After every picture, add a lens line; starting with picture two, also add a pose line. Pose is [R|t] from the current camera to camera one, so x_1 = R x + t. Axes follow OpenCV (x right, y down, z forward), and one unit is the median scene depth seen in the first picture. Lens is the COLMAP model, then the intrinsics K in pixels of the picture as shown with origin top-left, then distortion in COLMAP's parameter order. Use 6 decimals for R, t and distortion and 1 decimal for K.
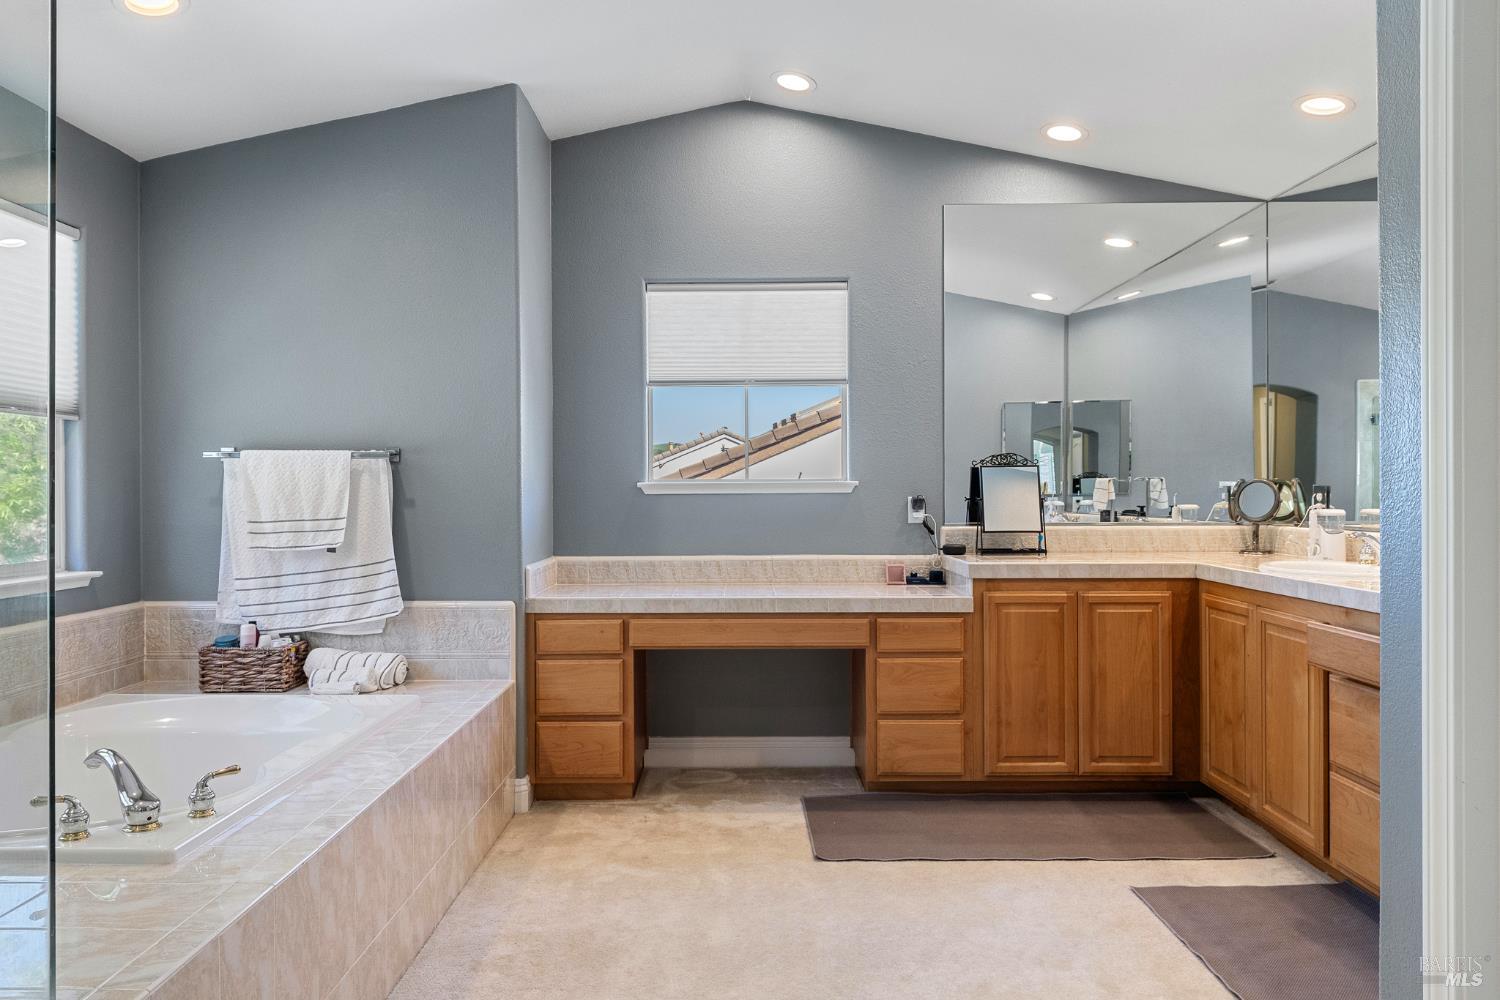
lens RADIAL K [[1039.1, 0, 751.0], [0, 1039.1, 496.7], [0, 0, 1]] dist [0.013047, -0.000735]
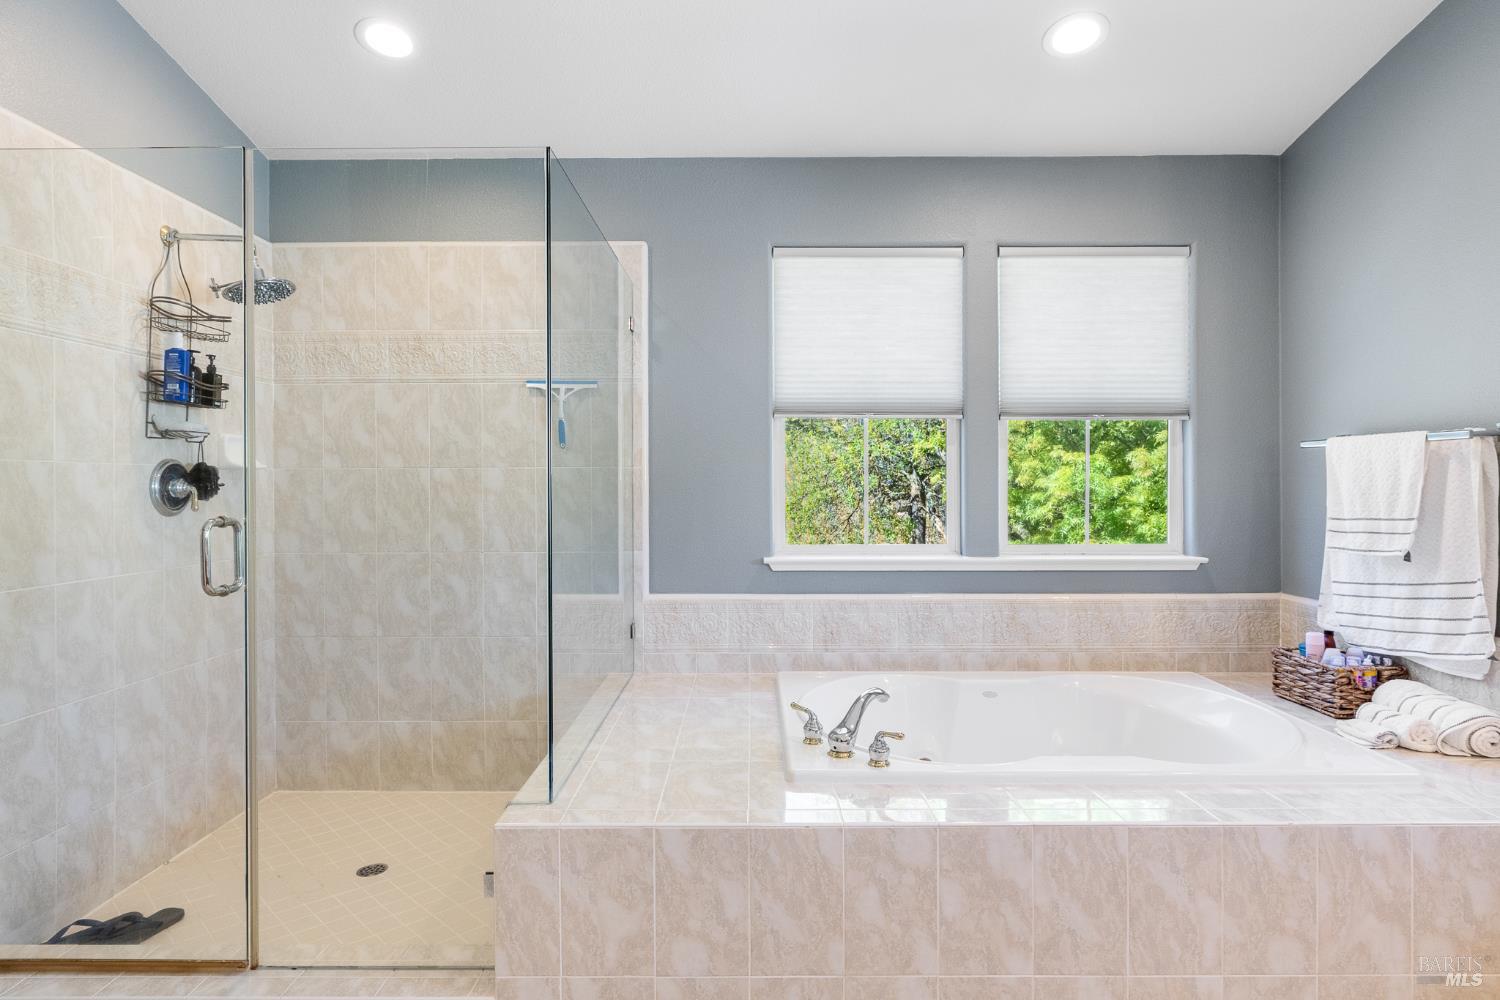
lens RADIAL K [[844.2, 0, 747.2], [0, 844.2, 491.7], [0, 0, 1]] dist [0.003188, -0.002144]
pose [[-0.024161, 0.010626, -0.999652, 0.247327], [0.000338, 0.999944, 0.010621, -0.006177], [0.999708, -0.000082, -0.024163, 0.518221]]
